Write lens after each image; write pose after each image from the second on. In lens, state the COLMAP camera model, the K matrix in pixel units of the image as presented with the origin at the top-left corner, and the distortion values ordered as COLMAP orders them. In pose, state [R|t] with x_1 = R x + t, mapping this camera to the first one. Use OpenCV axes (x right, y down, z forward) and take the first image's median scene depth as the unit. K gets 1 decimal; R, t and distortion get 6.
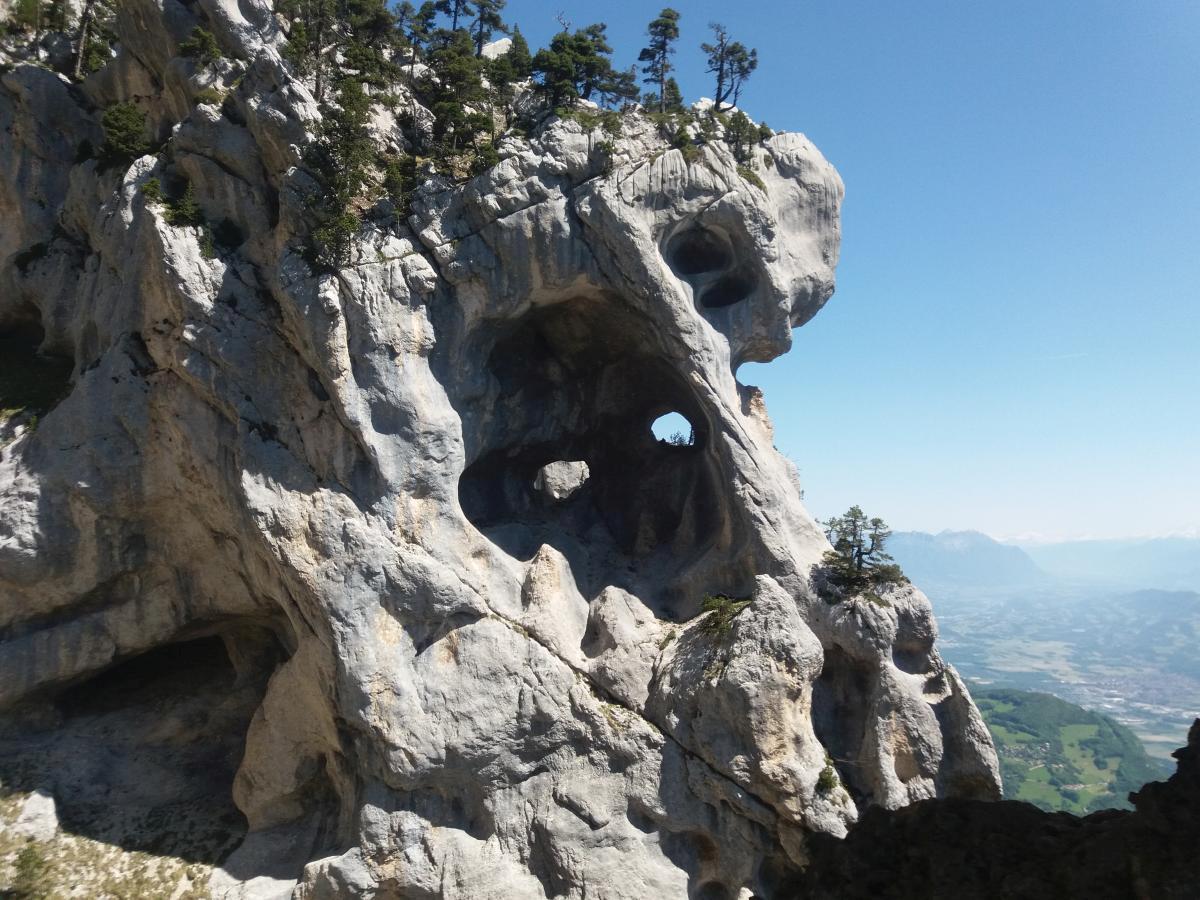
lens RADIAL K [[977.6, 0, 590.9], [0, 977.6, 453.9], [0, 0, 1]] dist [0.122488, -0.012761]
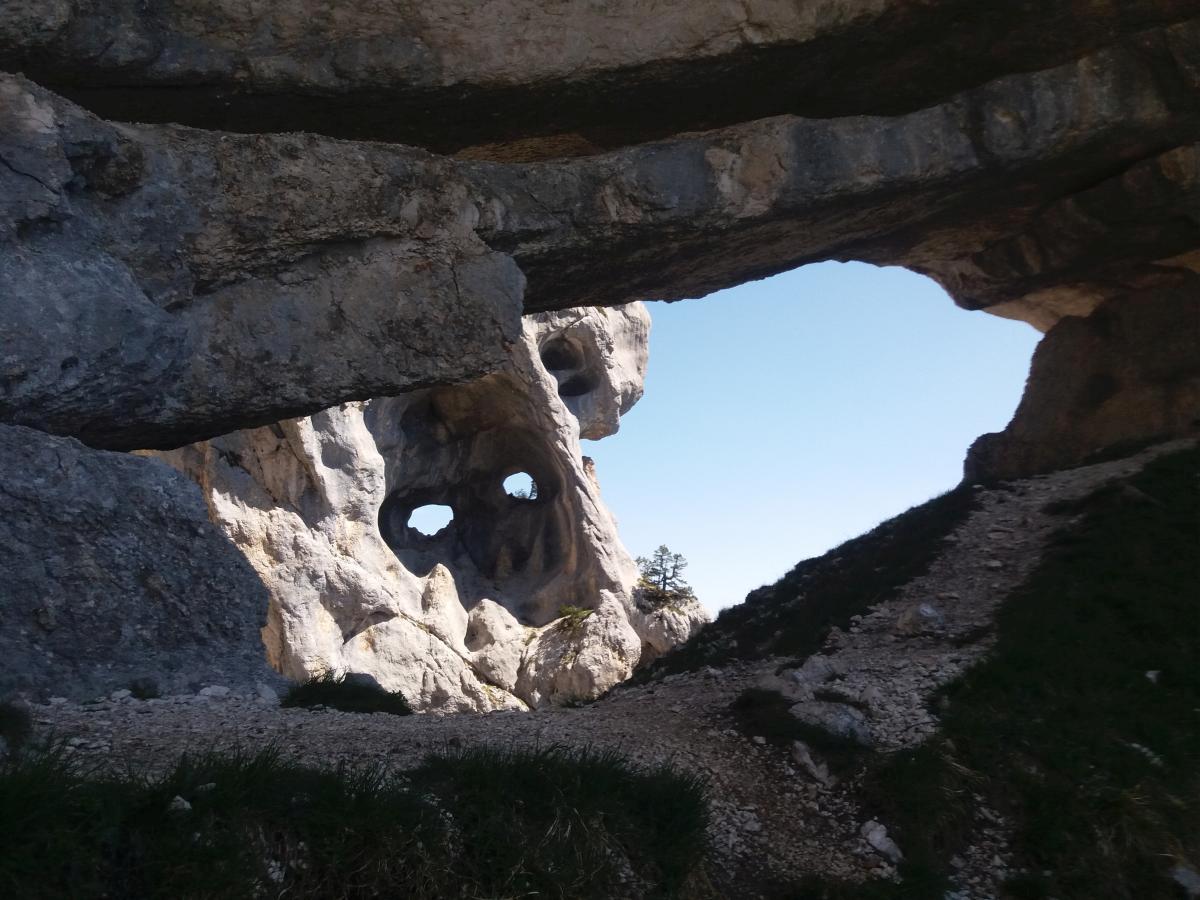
lens RADIAL K [[977.6, 0, 606.5], [0, 977.6, 445.3], [0, 0, 1]] dist [0.122488, -0.012761]
pose [[0.945808, 0.083206, 0.313885, -0.269784], [-0.050431, 0.992524, -0.111144, 0.073345], [-0.320787, 0.089291, 0.942933, -0.319735]]
